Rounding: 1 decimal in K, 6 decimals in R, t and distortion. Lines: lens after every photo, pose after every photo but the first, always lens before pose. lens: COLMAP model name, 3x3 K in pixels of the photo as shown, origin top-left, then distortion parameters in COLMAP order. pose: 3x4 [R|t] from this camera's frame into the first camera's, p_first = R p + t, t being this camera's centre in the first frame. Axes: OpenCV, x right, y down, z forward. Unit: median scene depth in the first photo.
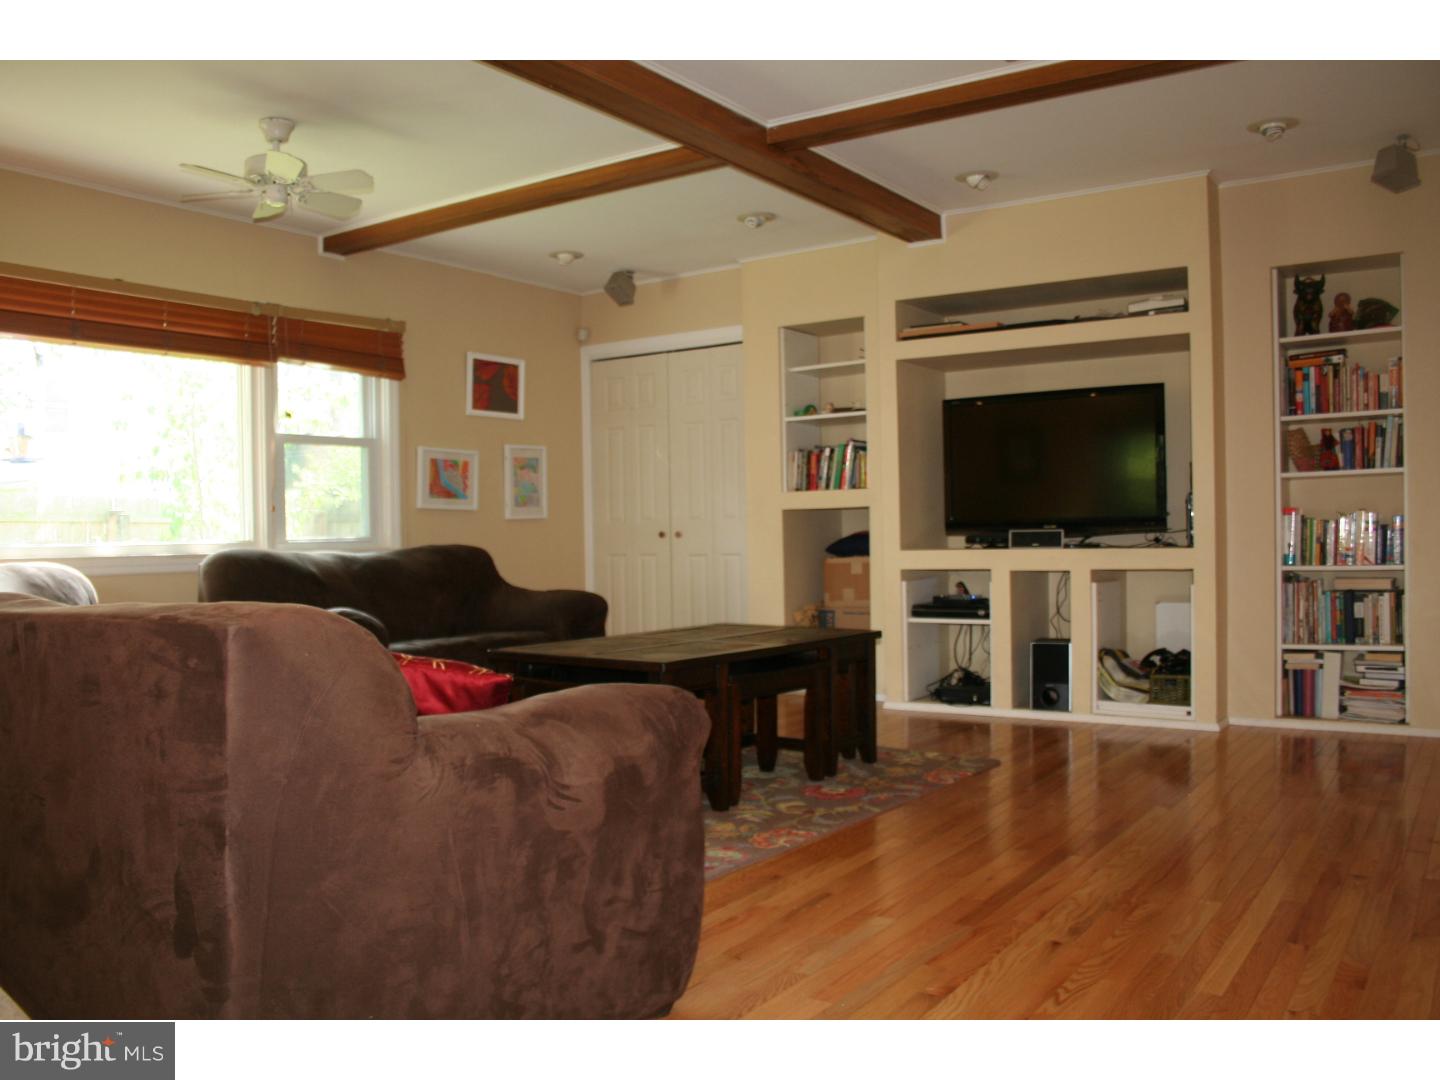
lens RADIAL K [[1216.2, 0, 720.0], [0, 1216.2, 540.0], [0, 0, 1]] dist [-0.096829, 0.088563]
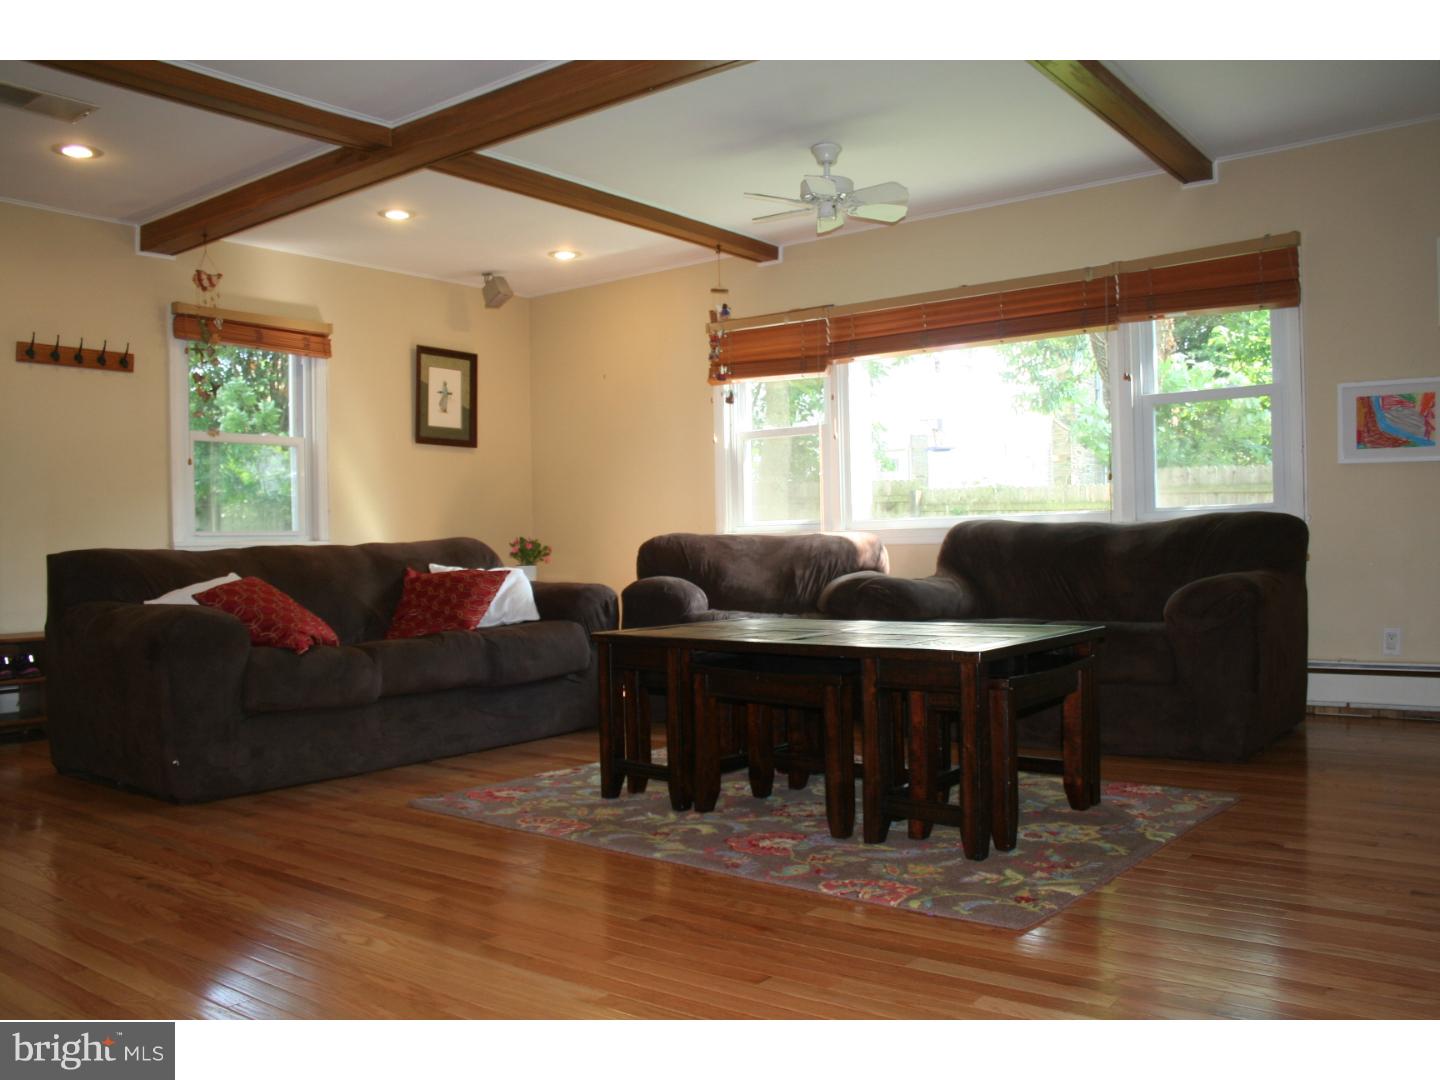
lens RADIAL K [[1216.2, 0, 720.0], [0, 1216.2, 540.0], [0, 0, 1]] dist [-0.096829, 0.088563]
pose [[-0.058549, 0.010848, -0.998226, 0.555168], [0.007778, 0.999916, 0.010411, 0.011828], [0.998254, -0.007155, -0.058629, 0.671806]]
